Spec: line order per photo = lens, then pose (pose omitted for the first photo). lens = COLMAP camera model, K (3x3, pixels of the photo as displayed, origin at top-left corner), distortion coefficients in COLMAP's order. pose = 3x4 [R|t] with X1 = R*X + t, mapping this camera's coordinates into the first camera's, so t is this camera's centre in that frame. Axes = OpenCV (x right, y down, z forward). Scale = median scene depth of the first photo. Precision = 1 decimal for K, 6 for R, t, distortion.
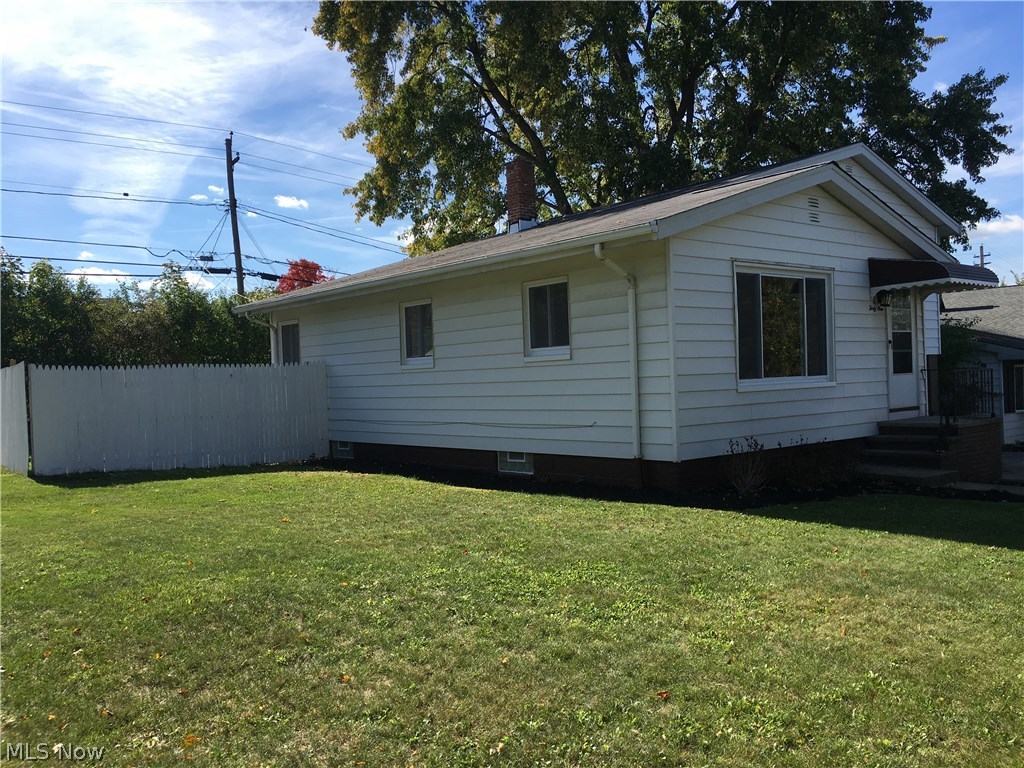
lens RADIAL K [[870.6, 0, 511.0], [0, 870.6, 380.7], [0, 0, 1]] dist [0.088177, -0.111557]
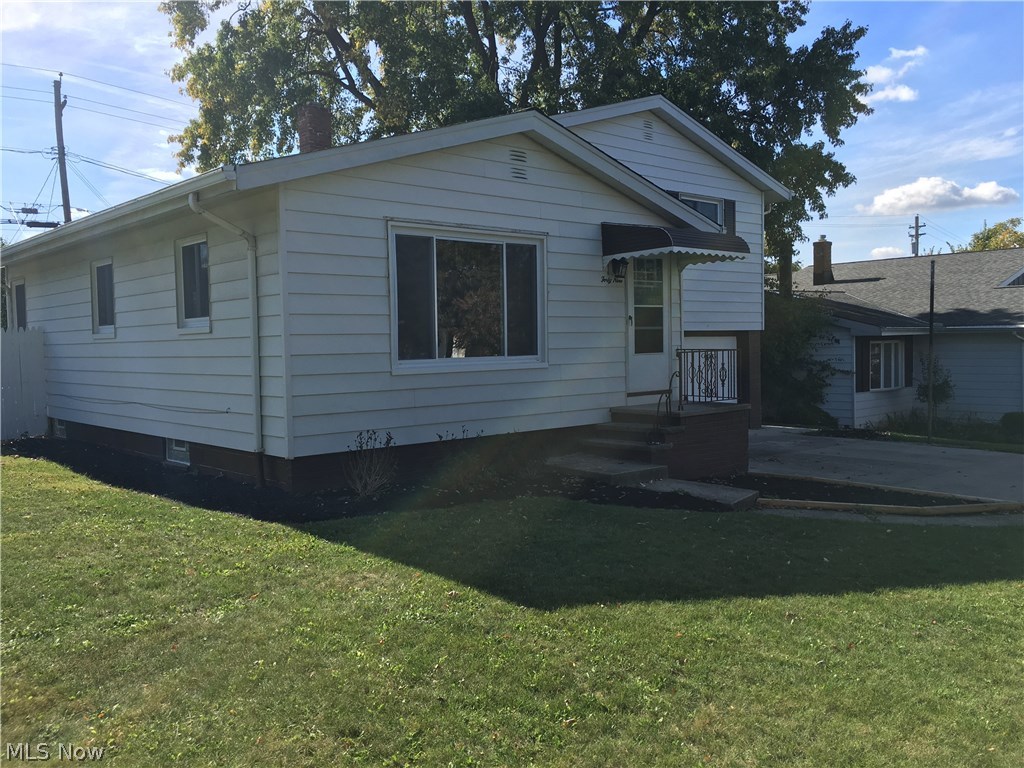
lens RADIAL K [[870.6, 0, 511.0], [0, 870.6, 380.7], [0, 0, 1]] dist [0.088177, -0.111557]
pose [[0.999569, 0.014122, 0.025743, 0.266802], [-0.015162, 0.999058, 0.040670, -0.013606], [-0.025145, -0.041043, 0.998841, 0.111103]]
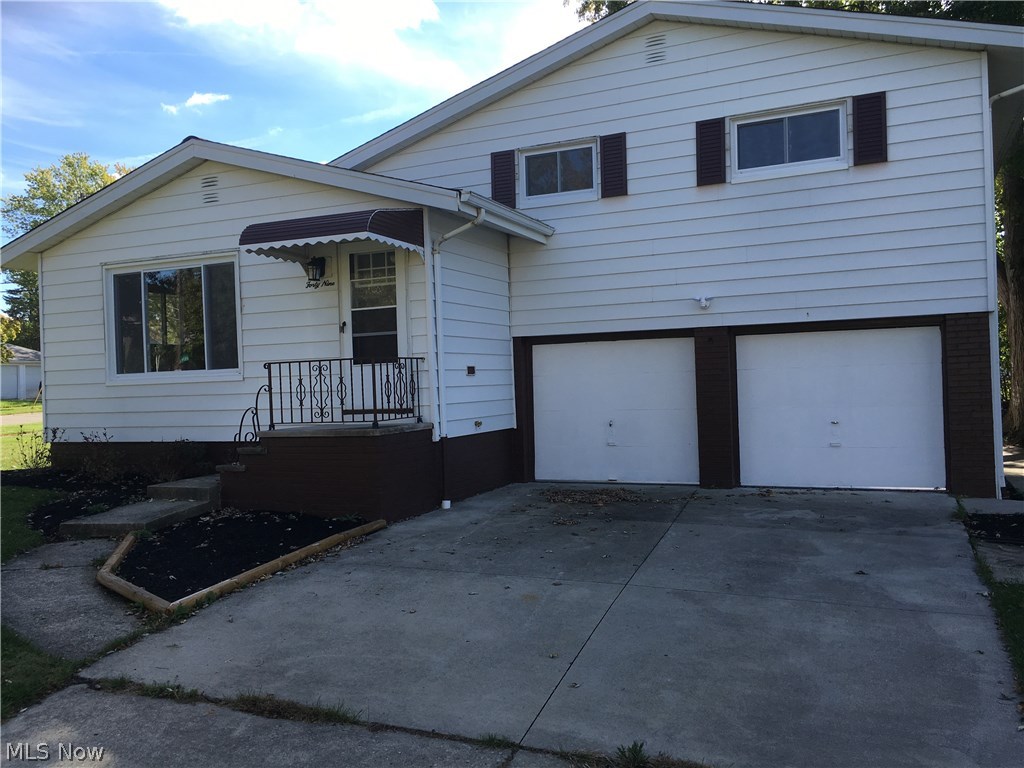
lens RADIAL K [[870.6, 0, 511.0], [0, 870.6, 380.7], [0, 0, 1]] dist [0.088177, -0.111557]
pose [[0.429854, 0.018867, -0.902701, 1.108325], [0.015908, 0.999468, 0.028465, -0.012497], [0.902758, -0.026596, 0.429325, 0.742322]]
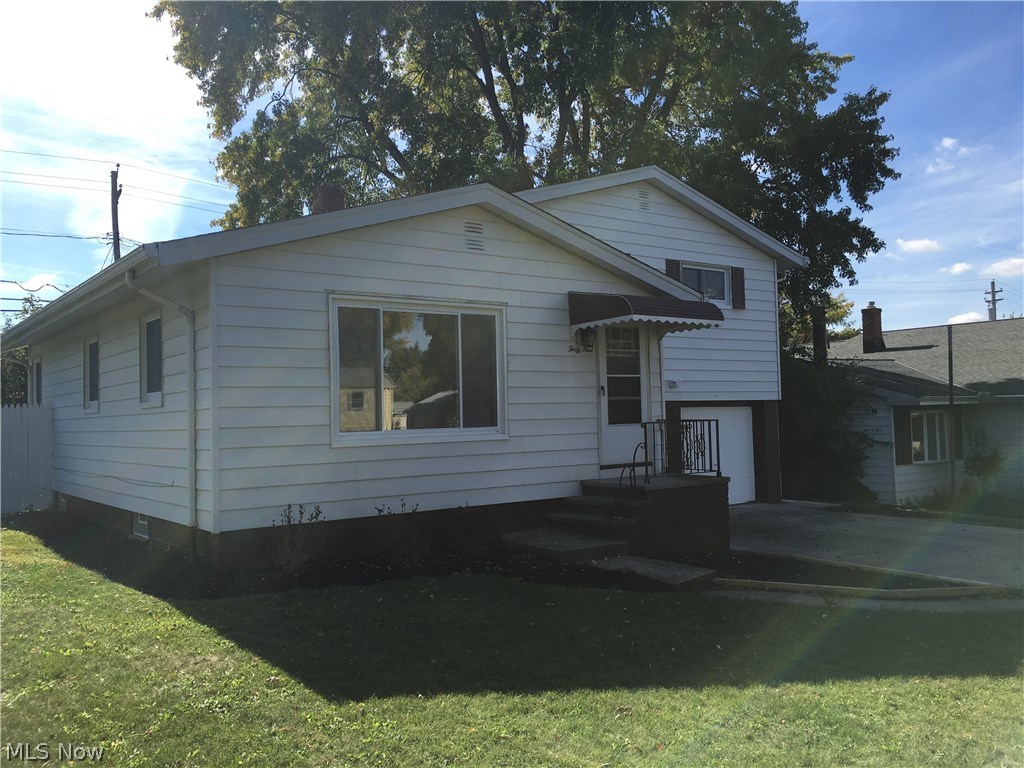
lens RADIAL K [[870.6, 0, 511.0], [0, 870.6, 380.7], [0, 0, 1]] dist [0.088177, -0.111557]
pose [[0.997804, 0.006586, -0.065910, 0.367988], [-0.009270, 0.999136, -0.040501, -0.014336], [0.065587, 0.041023, 0.997003, 0.126866]]
